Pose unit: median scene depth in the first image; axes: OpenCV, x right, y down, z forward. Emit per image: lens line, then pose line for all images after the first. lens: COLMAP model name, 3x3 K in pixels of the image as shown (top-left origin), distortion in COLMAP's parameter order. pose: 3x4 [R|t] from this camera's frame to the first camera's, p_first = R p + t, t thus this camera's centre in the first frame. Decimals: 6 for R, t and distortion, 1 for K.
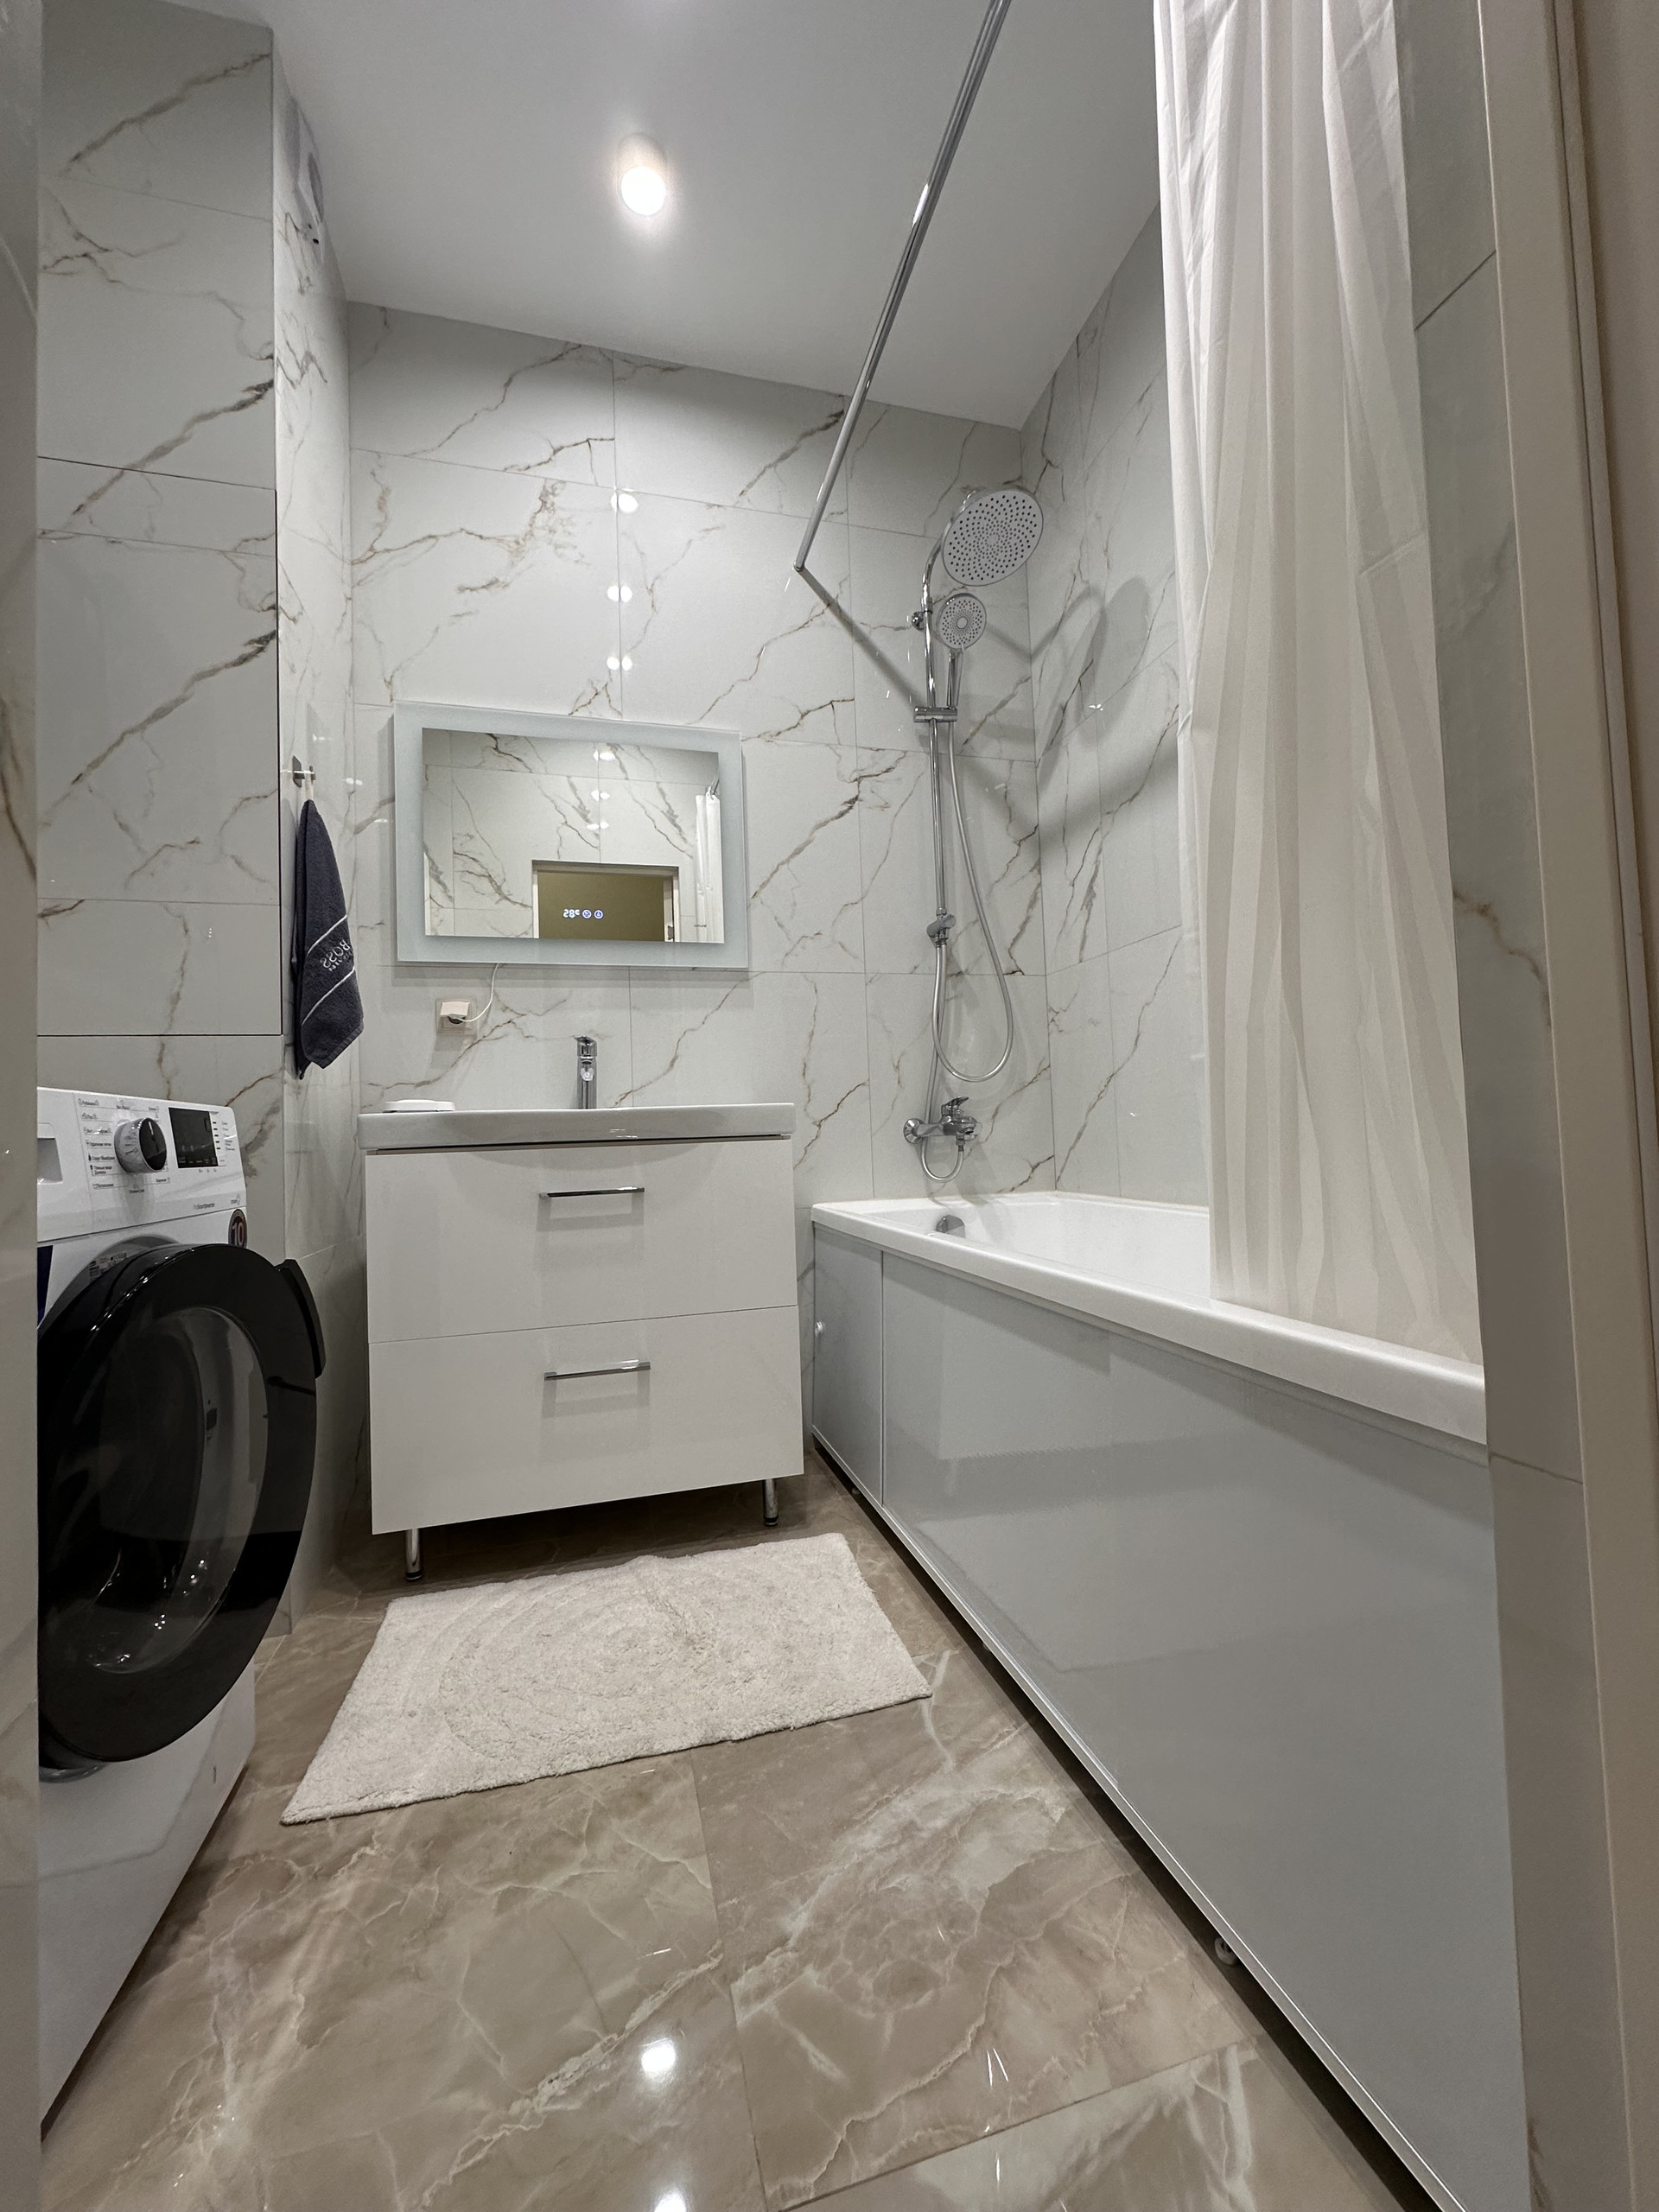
lens RADIAL K [[883.6, 0, 826.5], [0, 883.6, 1106.1], [0, 0, 1]] dist [-0.002465, 0.000339]
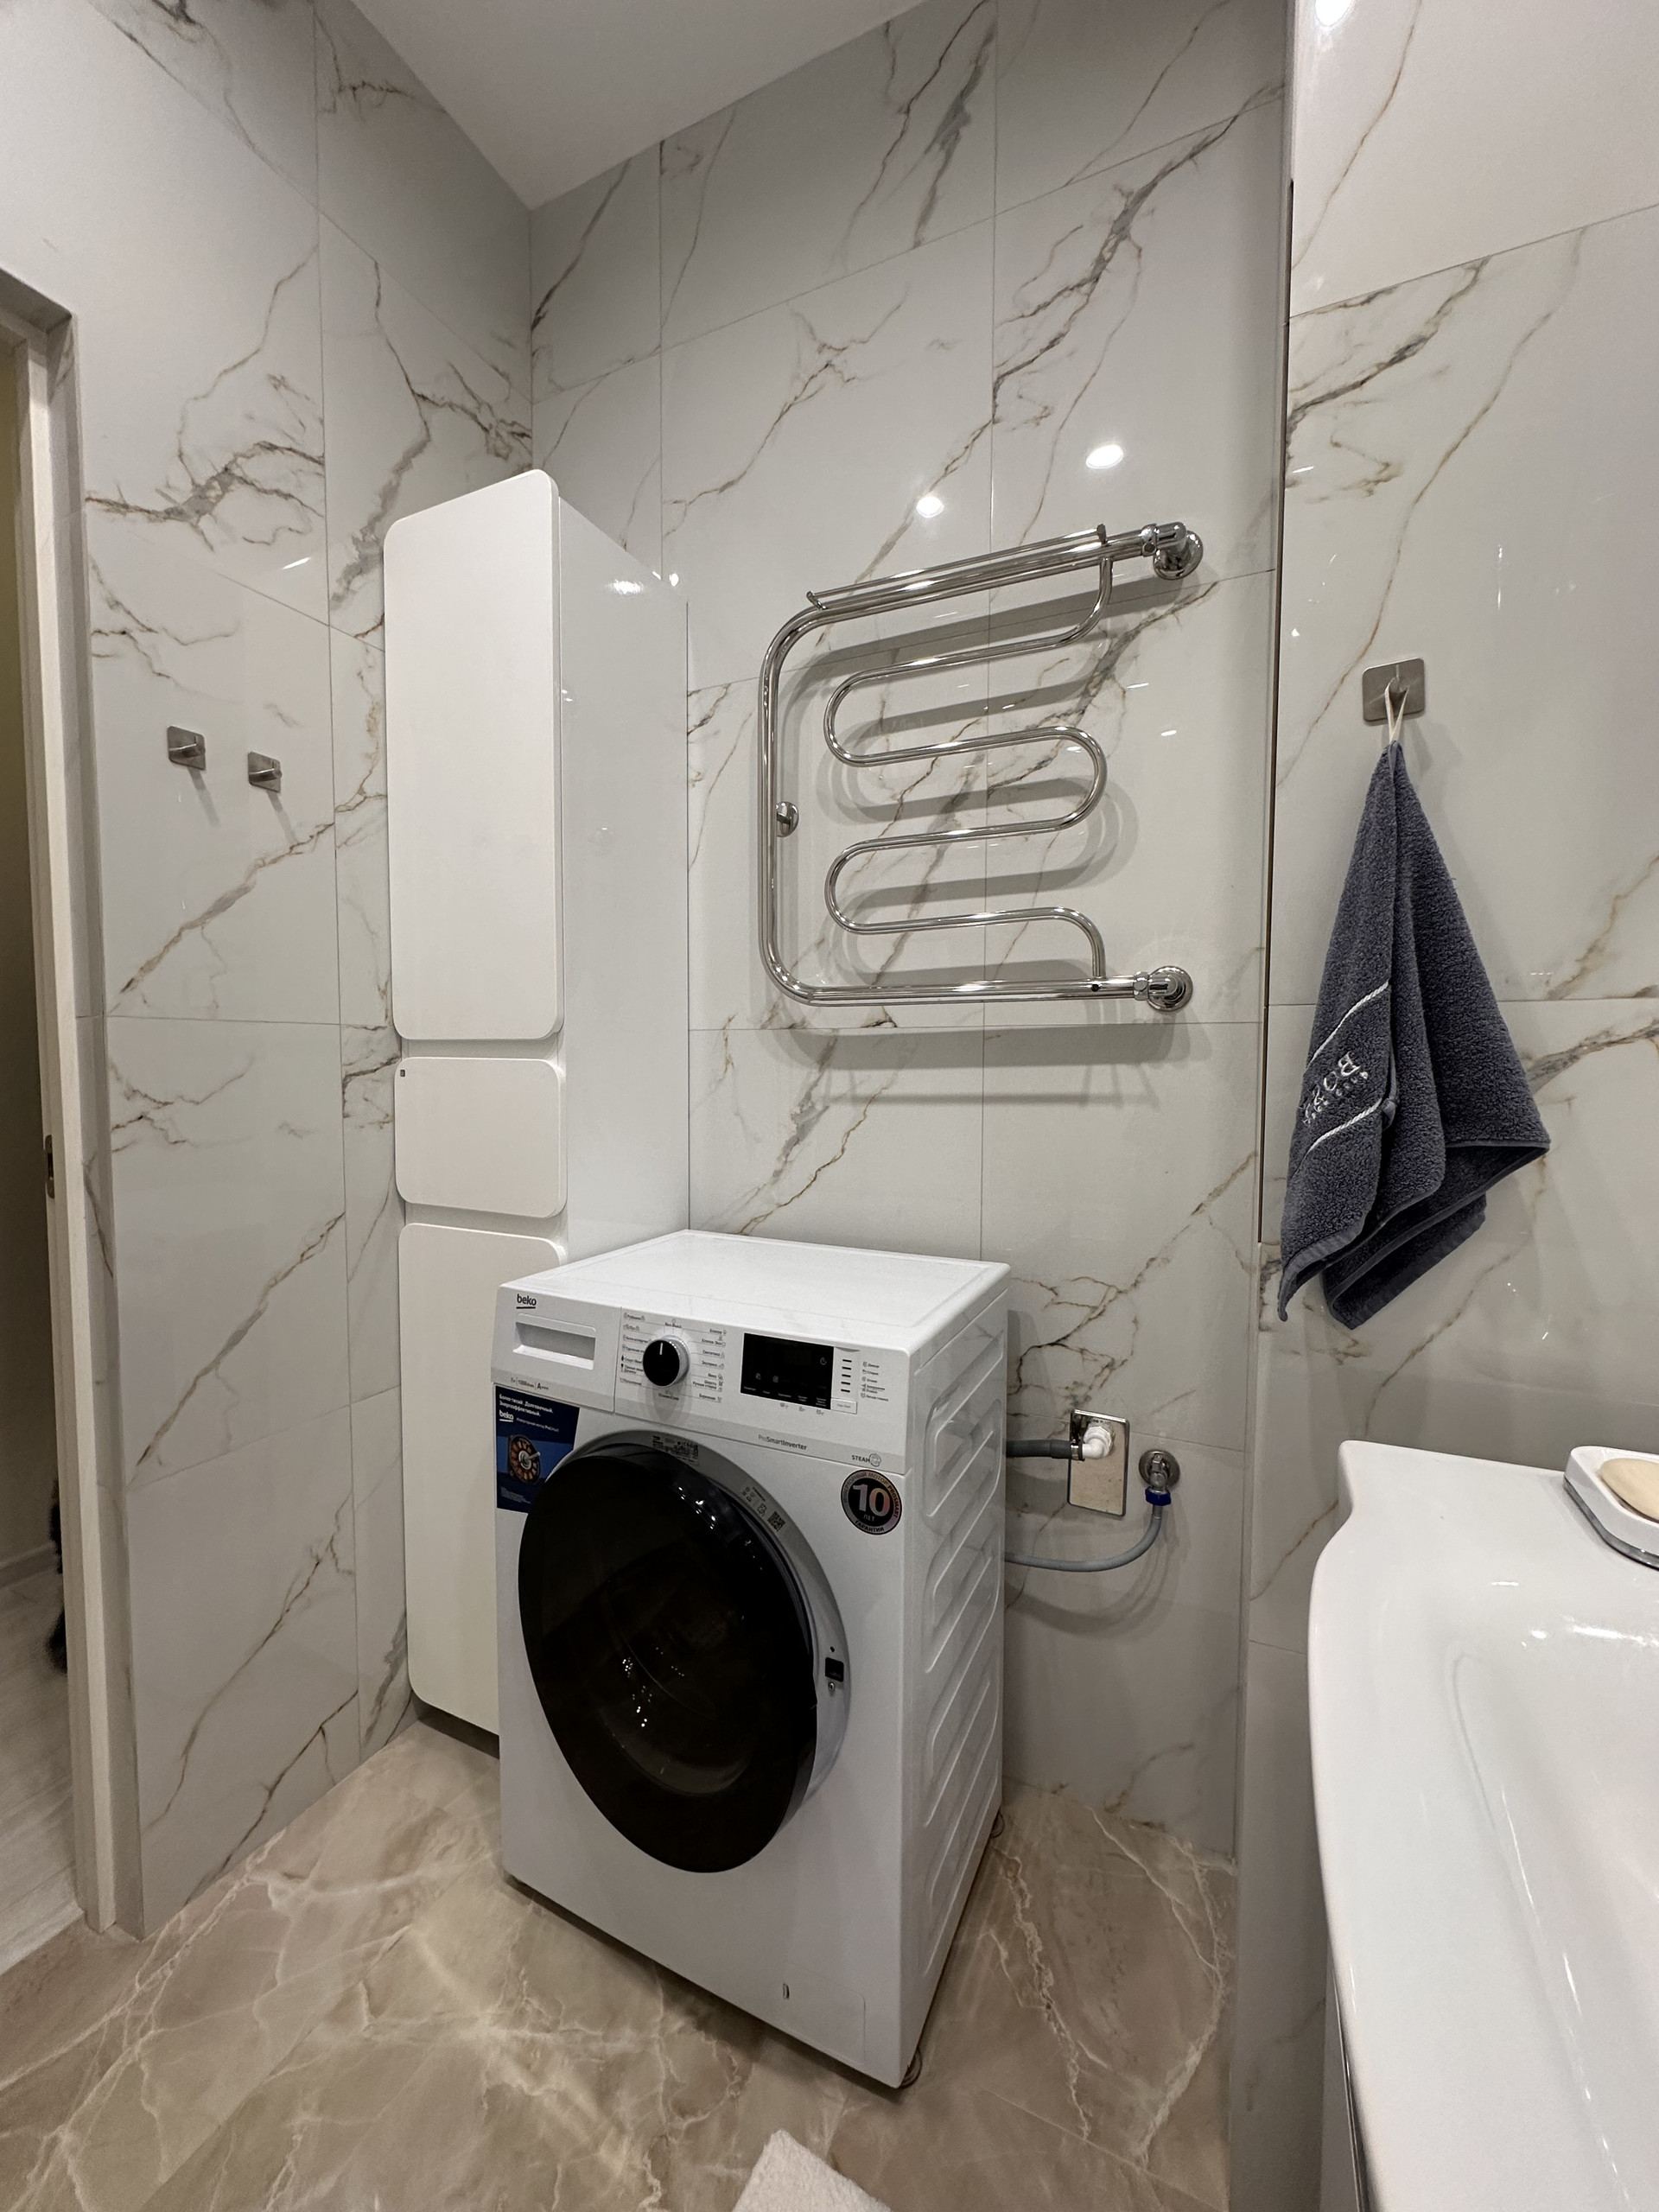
lens RADIAL K [[883.6, 0, 833.0], [0, 883.6, 1101.9], [0, 0, 1]] dist [-0.002465, 0.000339]
pose [[-0.651846, 0.079255, -0.754198, -0.057516], [0.050826, 0.996854, 0.060825, -0.373050], [0.756646, 0.001316, -0.653823, 2.004860]]
